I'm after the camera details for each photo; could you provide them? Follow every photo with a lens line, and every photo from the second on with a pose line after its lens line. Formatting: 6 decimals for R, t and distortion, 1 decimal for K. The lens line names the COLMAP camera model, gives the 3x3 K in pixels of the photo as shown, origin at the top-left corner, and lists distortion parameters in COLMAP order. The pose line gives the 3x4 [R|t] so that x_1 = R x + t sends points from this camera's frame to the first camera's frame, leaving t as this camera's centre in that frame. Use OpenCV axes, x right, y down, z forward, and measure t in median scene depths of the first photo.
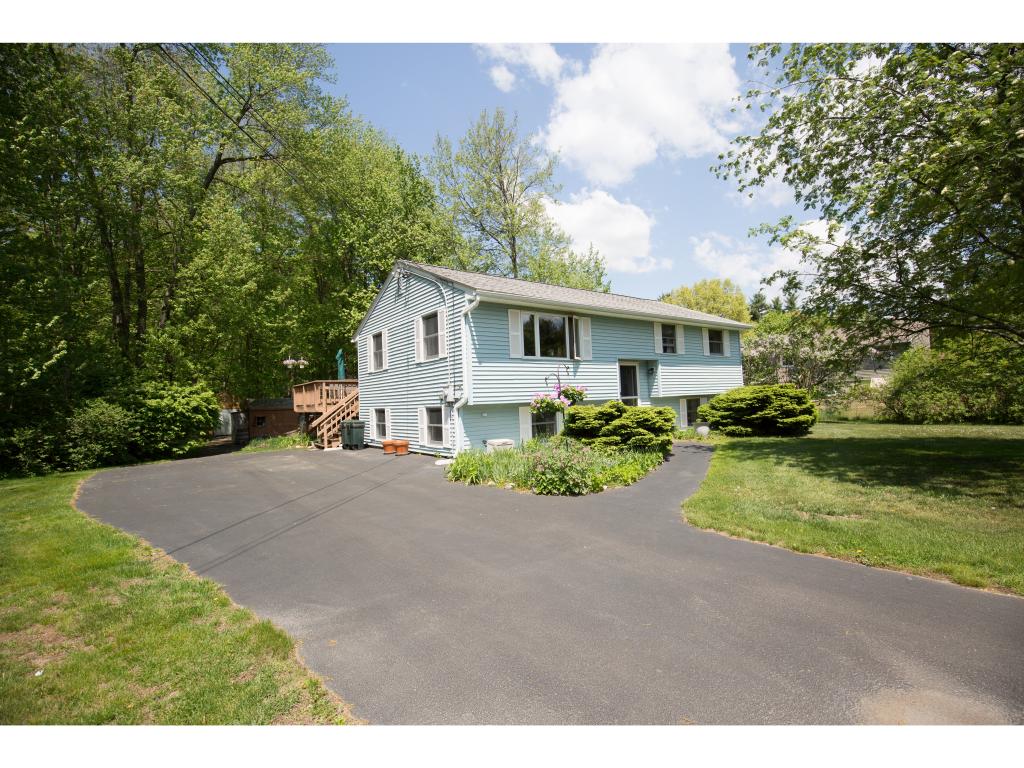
lens RADIAL K [[469.9, 0, 512.5], [0, 469.9, 380.2], [0, 0, 1]] dist [-0.035556, 0.007435]
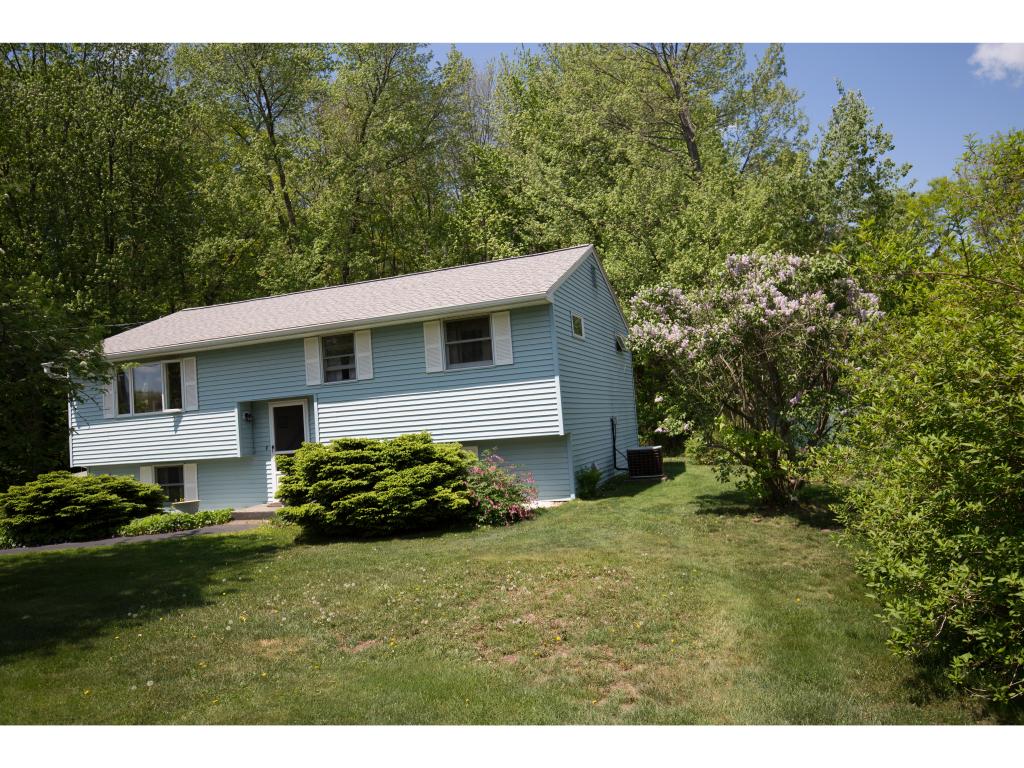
lens RADIAL K [[701.5, 0, 509.9], [0, 701.5, 379.8], [0, 0, 1]] dist [-0.000316, 0.009317]
pose [[0.535859, -0.055054, -0.842511, 0.138933], [0.089566, 0.995948, -0.008114, -0.003430], [0.839544, -0.071113, 0.538618, 0.075402]]
